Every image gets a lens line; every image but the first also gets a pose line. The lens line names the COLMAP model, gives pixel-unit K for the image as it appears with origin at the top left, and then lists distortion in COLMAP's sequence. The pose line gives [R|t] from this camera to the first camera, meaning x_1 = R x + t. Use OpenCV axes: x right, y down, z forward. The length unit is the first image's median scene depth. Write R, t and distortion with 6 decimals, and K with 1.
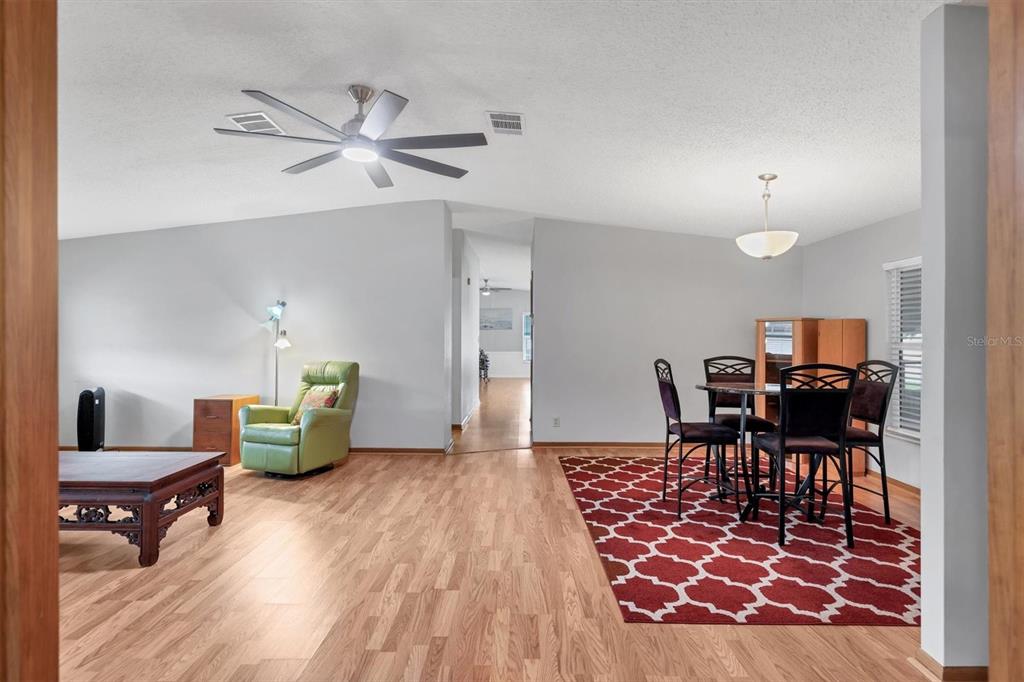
lens RADIAL K [[519.7, 0, 523.7], [0, 519.7, 335.7], [0, 0, 1]] dist [0.002906, 0.000338]
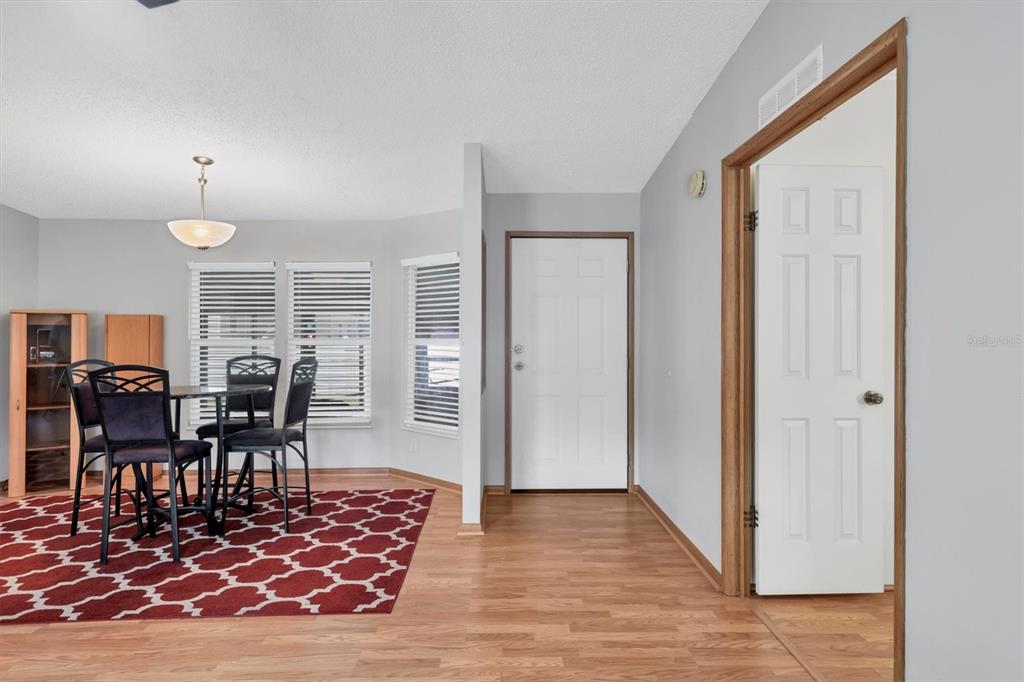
lens RADIAL K [[596.5, 0, 513.6], [0, 596.5, 331.4], [0, 0, 1]] dist [0.000334, -0.000104]
pose [[-0.038935, -0.001190, 0.999241, -0.684128], [0.002938, 0.999995, 0.001306, -0.002896], [-0.999237, 0.002986, -0.038931, 0.556153]]
